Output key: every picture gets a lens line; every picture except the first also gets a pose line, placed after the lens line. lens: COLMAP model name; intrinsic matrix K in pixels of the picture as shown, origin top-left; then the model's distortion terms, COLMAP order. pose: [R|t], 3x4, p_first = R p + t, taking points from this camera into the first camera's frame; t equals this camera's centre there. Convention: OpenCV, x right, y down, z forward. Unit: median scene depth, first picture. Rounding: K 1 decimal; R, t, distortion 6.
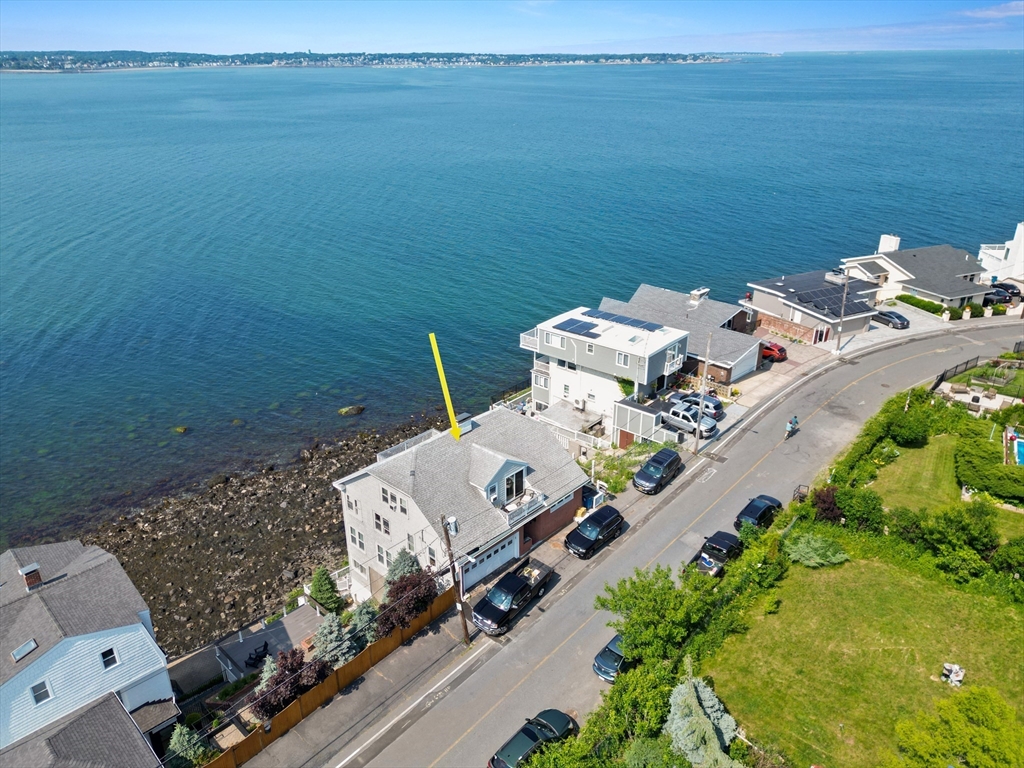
lens RADIAL K [[706.5, 0, 512.0], [0, 706.5, 384.0], [0, 0, 1]] dist [0.076619, -0.068732]
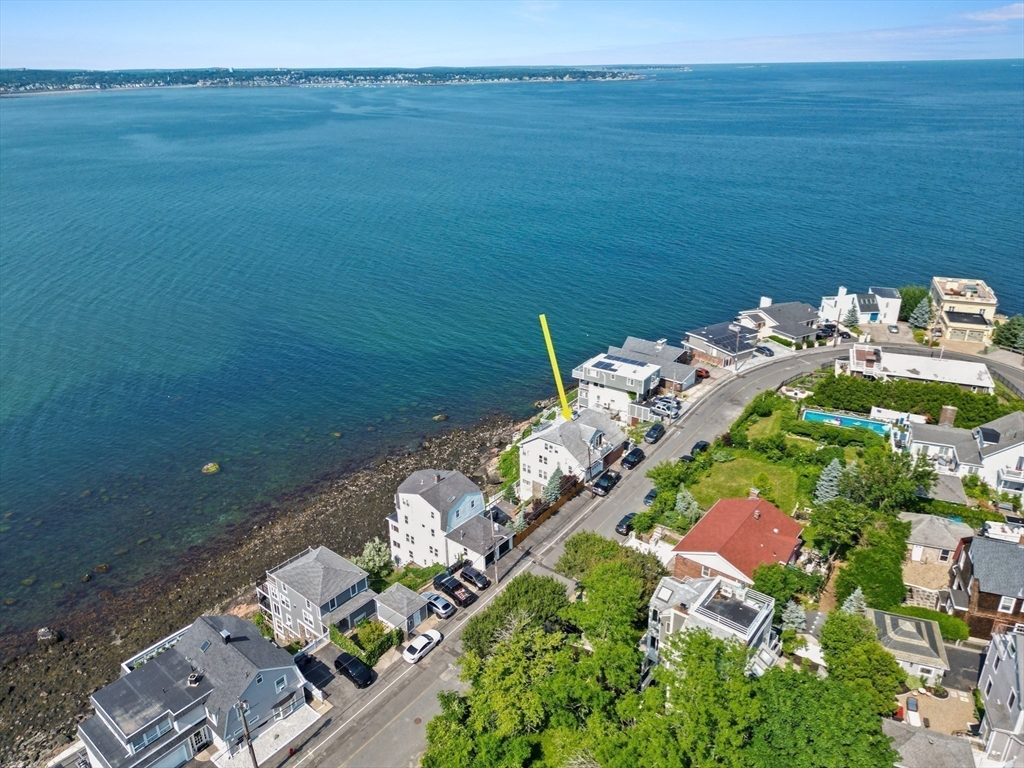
lens RADIAL K [[706.5, 0, 512.0], [0, 706.5, 384.0], [0, 0, 1]] dist [0.076619, -0.068732]
pose [[0.994859, -0.044282, 0.091074, -0.344849], [0.045441, 0.998910, -0.010695, -0.021336], [-0.090501, 0.014779, 0.995787, -0.924599]]
